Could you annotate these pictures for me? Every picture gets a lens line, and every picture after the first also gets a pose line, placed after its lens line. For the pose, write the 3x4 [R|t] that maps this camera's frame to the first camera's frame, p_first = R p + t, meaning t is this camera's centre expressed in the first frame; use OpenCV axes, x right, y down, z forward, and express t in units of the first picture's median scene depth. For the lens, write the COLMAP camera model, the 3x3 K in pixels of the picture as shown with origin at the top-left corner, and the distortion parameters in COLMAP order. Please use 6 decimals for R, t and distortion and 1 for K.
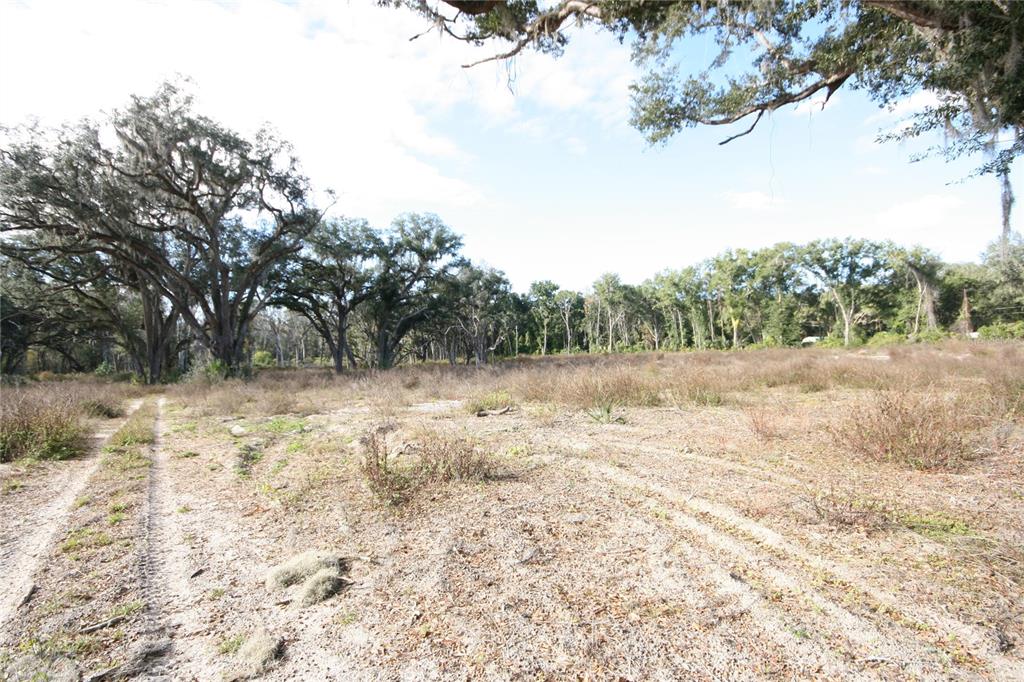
lens RADIAL K [[490.9, 0, 519.1], [0, 490.9, 345.9], [0, 0, 1]] dist [0.003639, -0.006982]
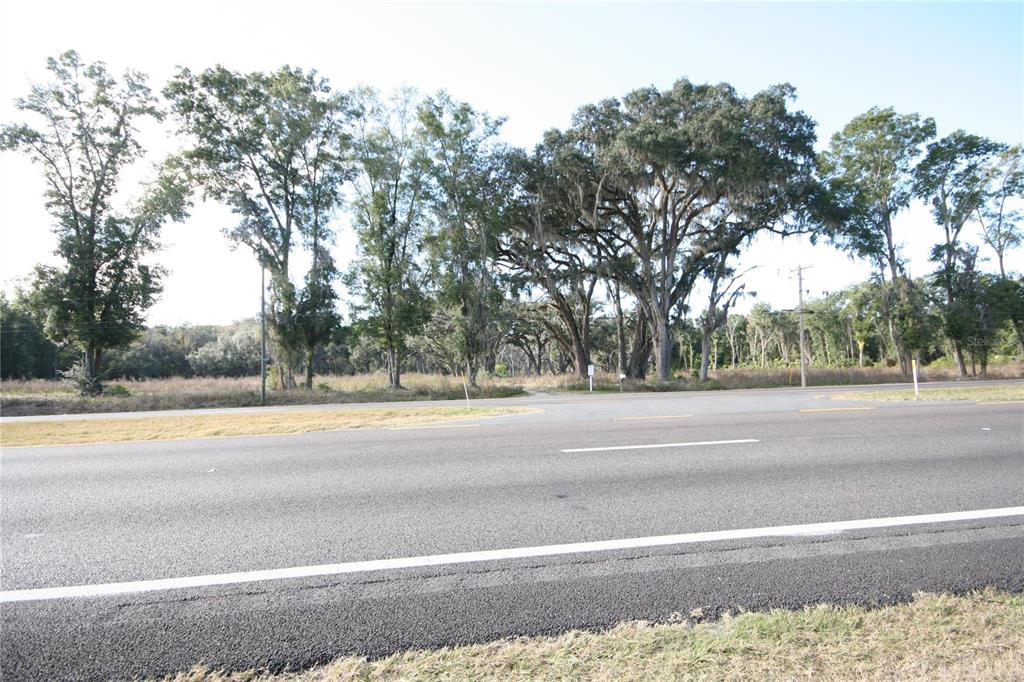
lens RADIAL K [[505.5, 0, 517.1], [0, 505.5, 344.8], [0, 0, 1]] dist [0.002190, -0.001122]
pose [[0.901561, -0.009160, -0.432555, 0.207275], [-0.002667, 0.999639, -0.026727, -0.011738], [0.432644, 0.025249, 0.901211, -0.408565]]
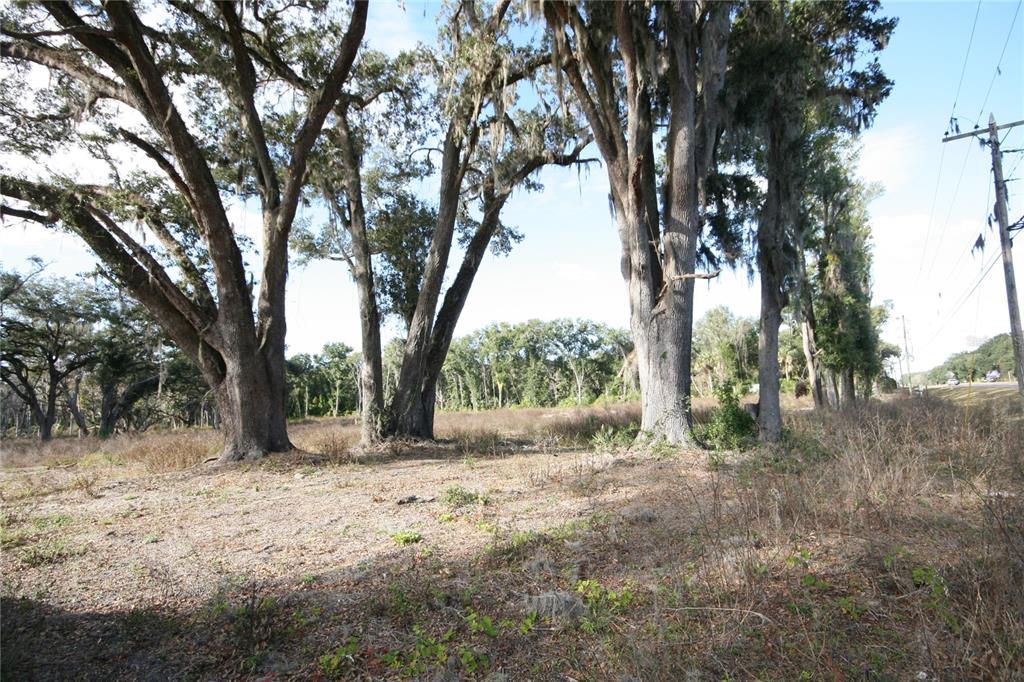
lens RADIAL K [[490.9, 0, 519.1], [0, 490.9, 345.9], [0, 0, 1]] dist [0.003639, -0.006982]
pose [[0.939341, 0.028429, 0.341804, 0.078514], [0.012616, 0.993020, -0.117266, -0.003770], [-0.342752, 0.114465, 0.932426, -0.095259]]
